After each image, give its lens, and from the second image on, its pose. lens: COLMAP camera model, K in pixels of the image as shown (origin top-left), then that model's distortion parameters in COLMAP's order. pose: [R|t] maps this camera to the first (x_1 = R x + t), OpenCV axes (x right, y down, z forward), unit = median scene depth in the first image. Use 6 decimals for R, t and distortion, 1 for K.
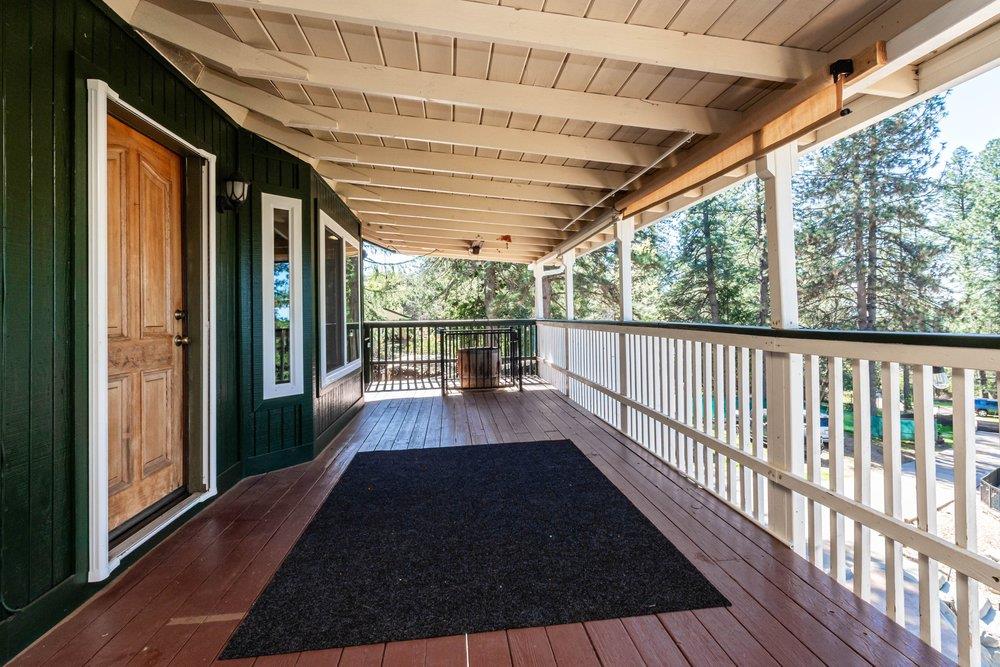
lens RADIAL K [[462.8, 0, 503.7], [0, 462.8, 339.5], [0, 0, 1]] dist [0.002262, -0.000332]
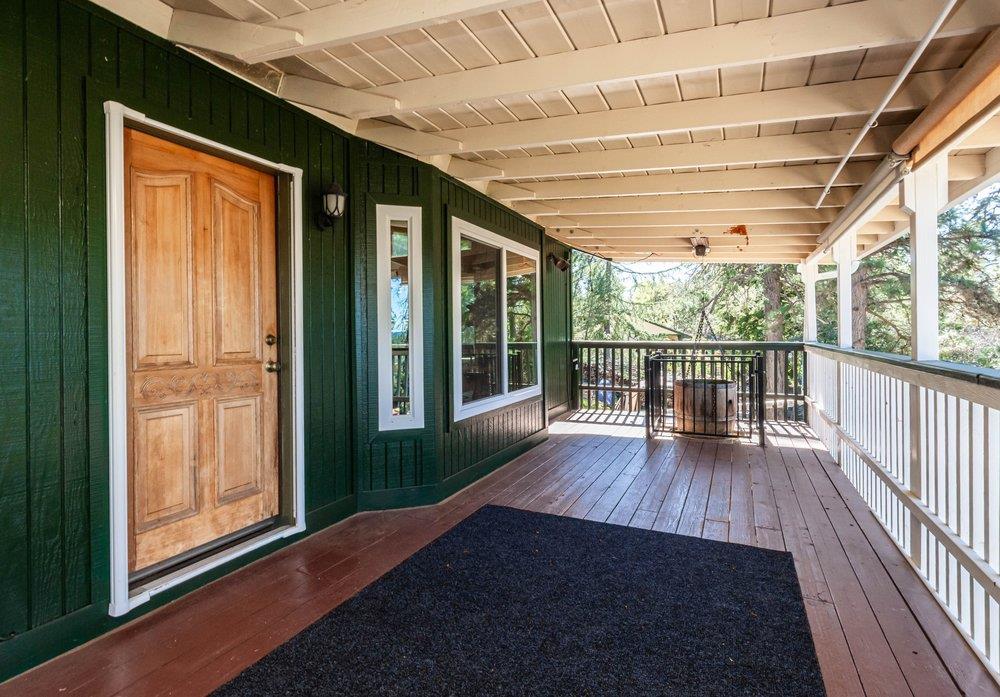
lens RADIAL K [[484.5, 0, 500.0], [0, 484.5, 348.5], [0, 0, 1]] dist [0.004814, 0.001014]
pose [[0.838826, 0.034166, -0.543326, 0.194858], [-0.039236, 0.999227, 0.002258, -0.043941], [0.542984, 0.019424, 0.839519, 0.320401]]
